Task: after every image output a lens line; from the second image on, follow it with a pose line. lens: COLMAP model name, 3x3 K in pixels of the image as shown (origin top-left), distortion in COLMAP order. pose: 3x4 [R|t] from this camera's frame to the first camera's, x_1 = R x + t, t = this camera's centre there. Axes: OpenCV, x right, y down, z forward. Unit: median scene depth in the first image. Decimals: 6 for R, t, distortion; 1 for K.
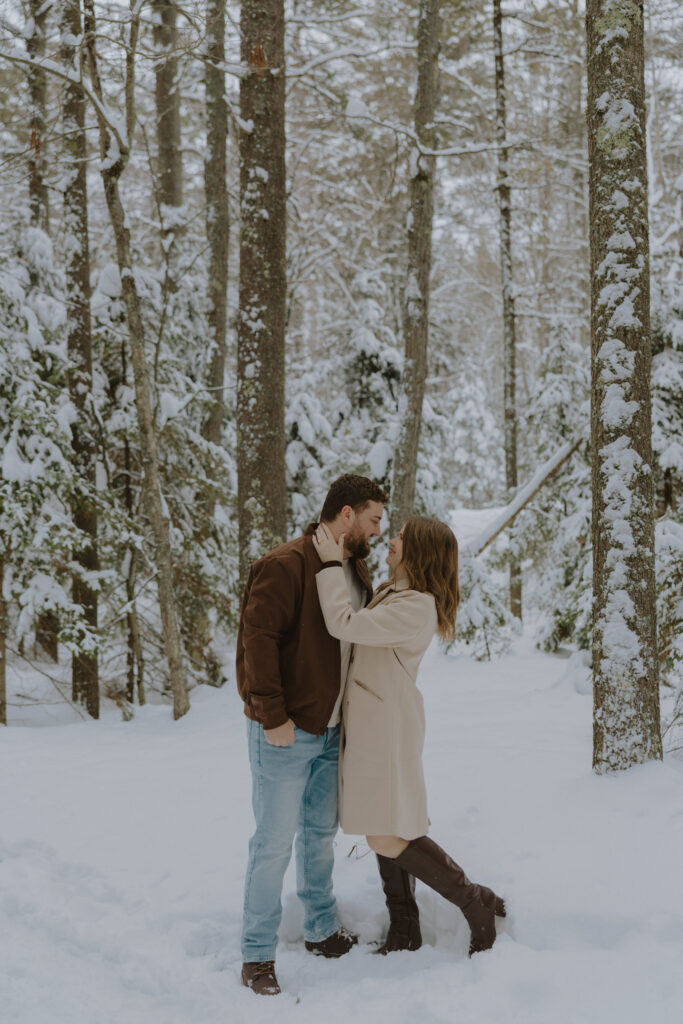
lens RADIAL K [[1117.3, 0, 337.7], [0, 1117.3, 509.2], [0, 0, 1]] dist [0.008013, 0.000000]
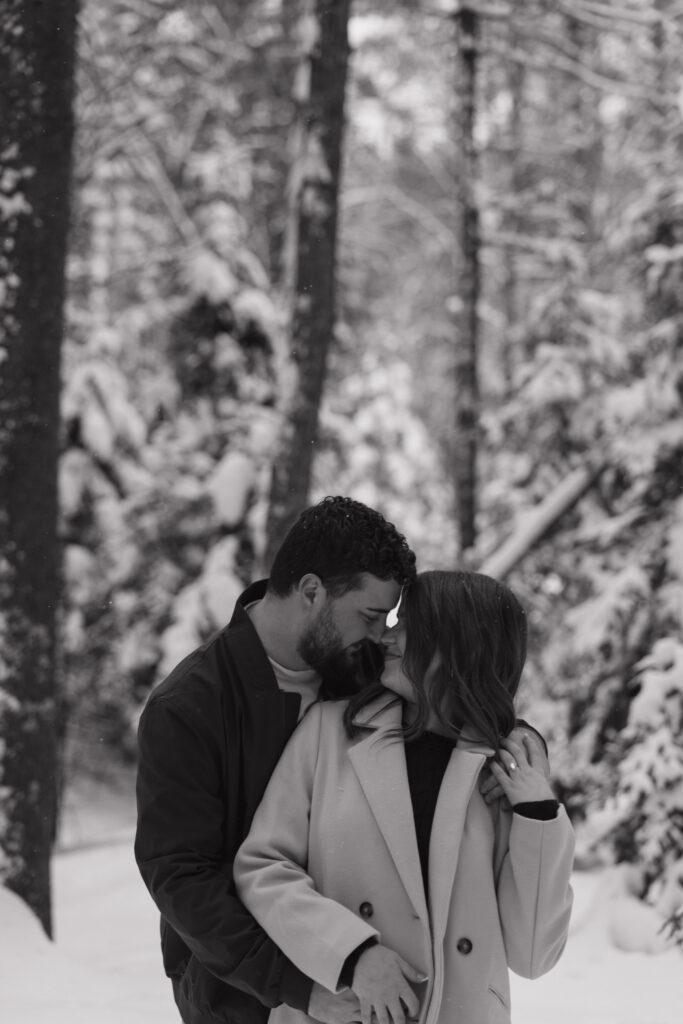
lens RADIAL K [[1893.1, 0, 348.9], [0, 1893.1, 526.6], [0, 0, 1]] dist [-0.026606, 0.000000]
pose [[0.993348, 0.035630, 0.109504, -0.009361], [-0.032201, 0.998939, -0.032926, 0.003083], [-0.110561, 0.029181, 0.993441, 0.130587]]
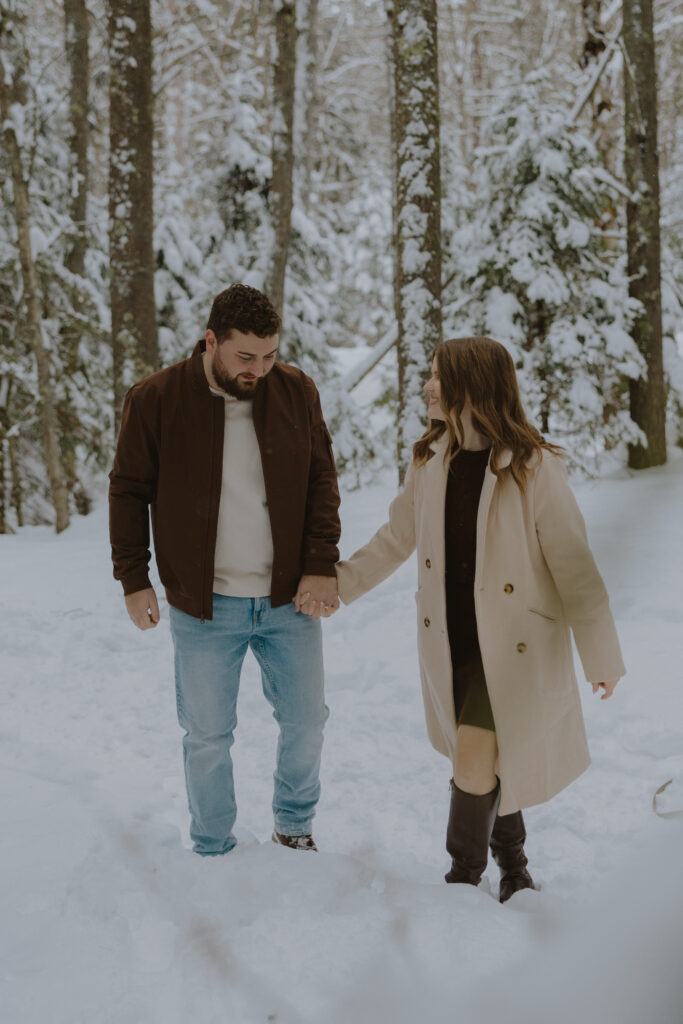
lens RADIAL K [[1553.6, 0, 331.4], [0, 1553.6, 466.0], [0, 0, 1]] dist [0.019955, 0.000000]
pose [[0.997289, -0.011551, 0.072672, 0.010637], [0.006280, 0.997359, 0.072351, 0.012143], [-0.073316, -0.071699, 0.994728, -0.477600]]
